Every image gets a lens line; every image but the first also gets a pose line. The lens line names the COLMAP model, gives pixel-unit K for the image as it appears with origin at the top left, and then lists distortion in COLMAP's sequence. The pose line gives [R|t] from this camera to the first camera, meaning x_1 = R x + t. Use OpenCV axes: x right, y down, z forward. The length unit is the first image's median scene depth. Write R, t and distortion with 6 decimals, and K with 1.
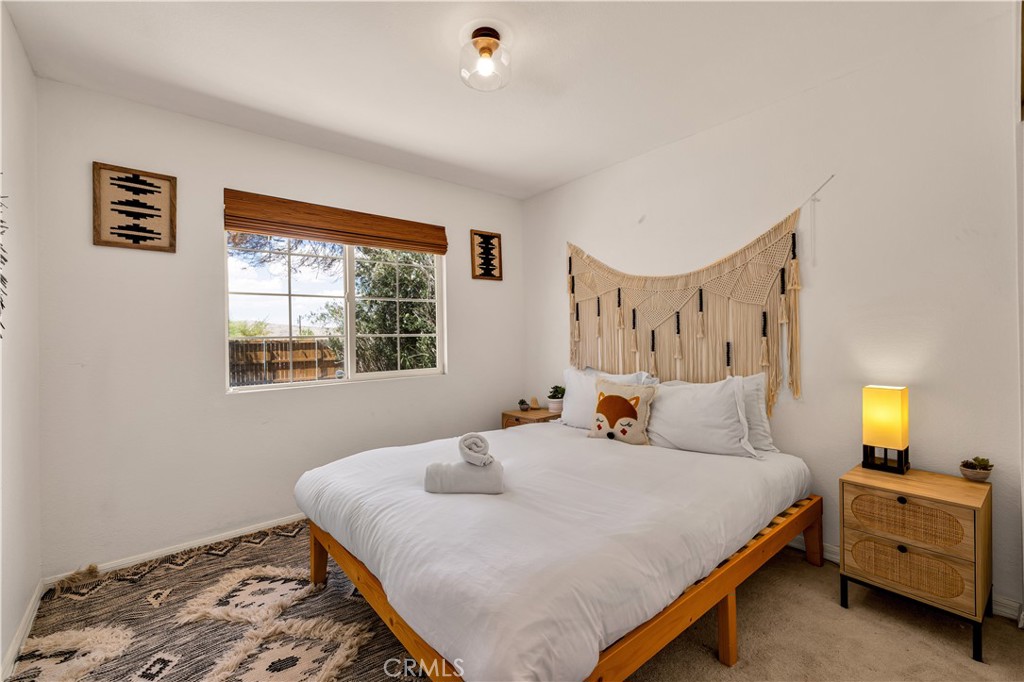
lens RADIAL K [[432.4, 0, 508.4], [0, 432.4, 336.5], [0, 0, 1]] dist [0.002079, -0.000118]
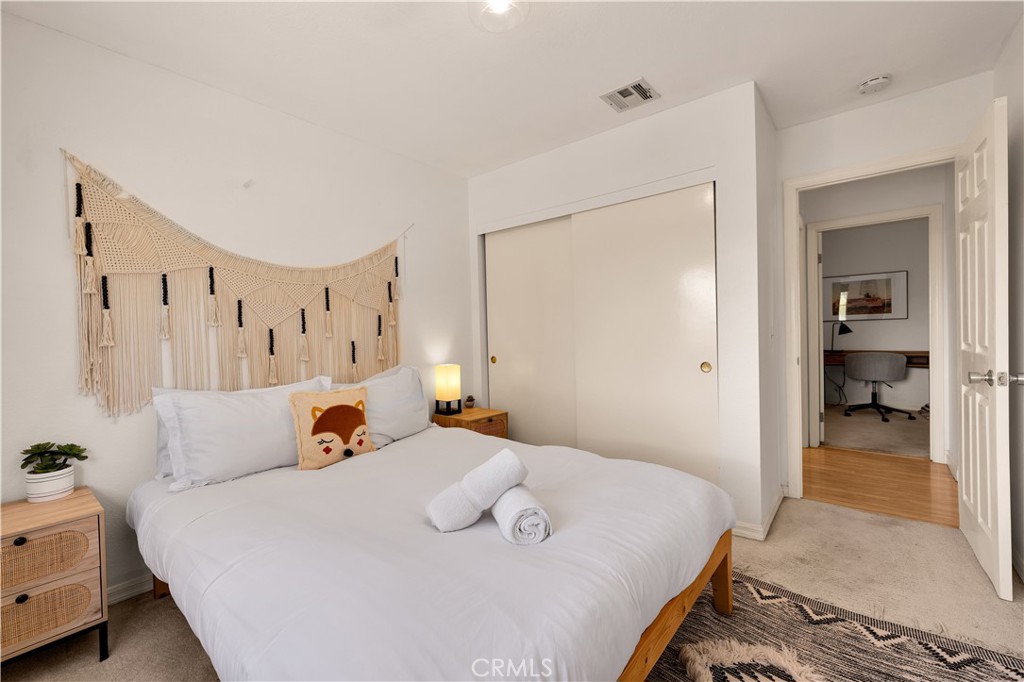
lens RADIAL K [[432.4, 0, 508.4], [0, 432.4, 336.5], [0, 0, 1]] dist [0.002079, -0.000118]
pose [[-0.182160, 0.017635, 0.983111, -0.571701], [0.031980, 0.999416, -0.012002, 0.024343], [-0.982749, 0.029254, -0.182618, 0.762732]]
